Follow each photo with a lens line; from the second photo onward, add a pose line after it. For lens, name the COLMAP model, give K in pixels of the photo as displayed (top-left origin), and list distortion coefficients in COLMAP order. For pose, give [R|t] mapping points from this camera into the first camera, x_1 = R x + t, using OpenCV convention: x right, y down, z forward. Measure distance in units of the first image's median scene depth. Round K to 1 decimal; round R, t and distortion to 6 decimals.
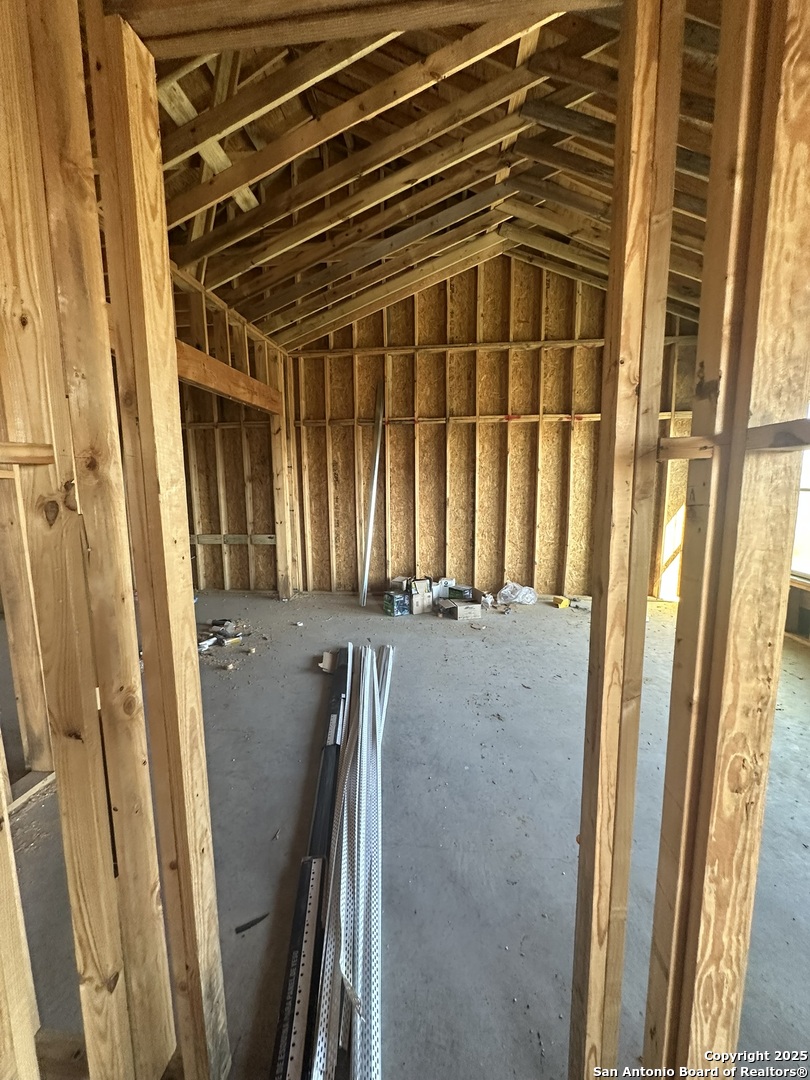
lens RADIAL K [[433.5, 0, 405.5], [0, 433.5, 539.8], [0, 0, 1]] dist [-0.001891, -0.000124]
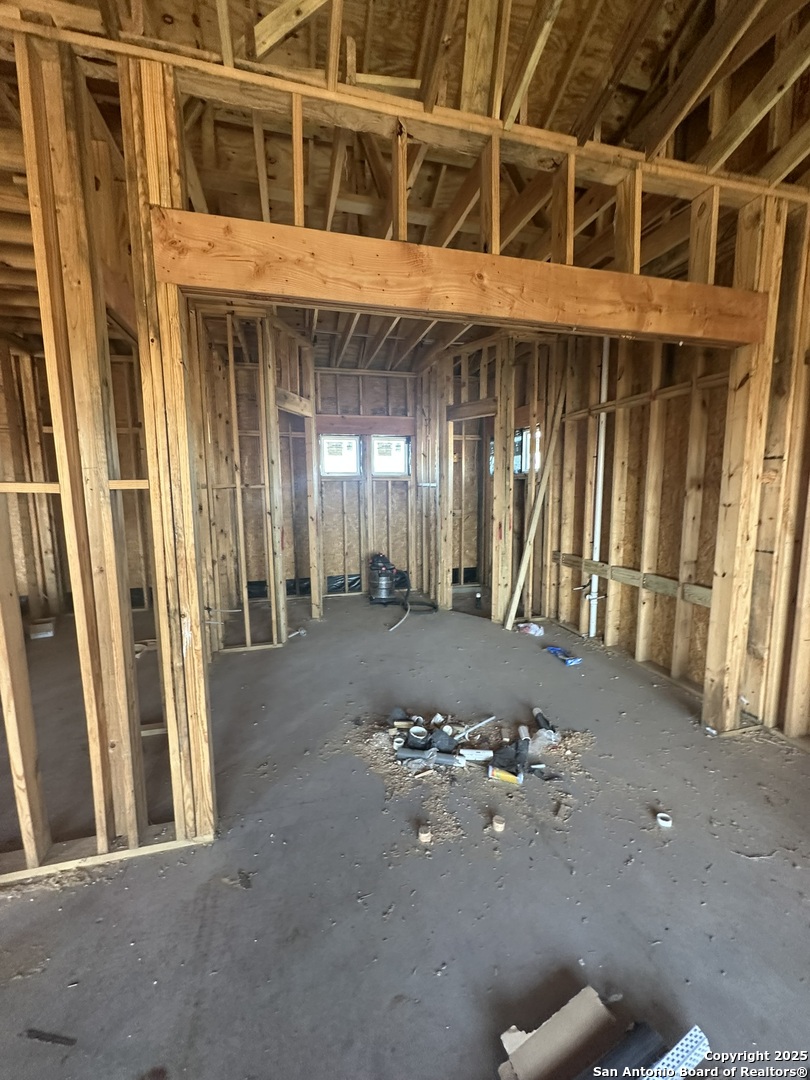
lens RADIAL K [[433.5, 0, 405.1], [0, 433.5, 540.2], [0, 0, 1]] dist [-0.001891, -0.000124]
pose [[0.354948, 0.124613, -0.926544, 0.028087], [-0.120607, 0.988898, 0.086796, -0.077958], [0.927074, 0.080940, 0.366037, 0.502440]]
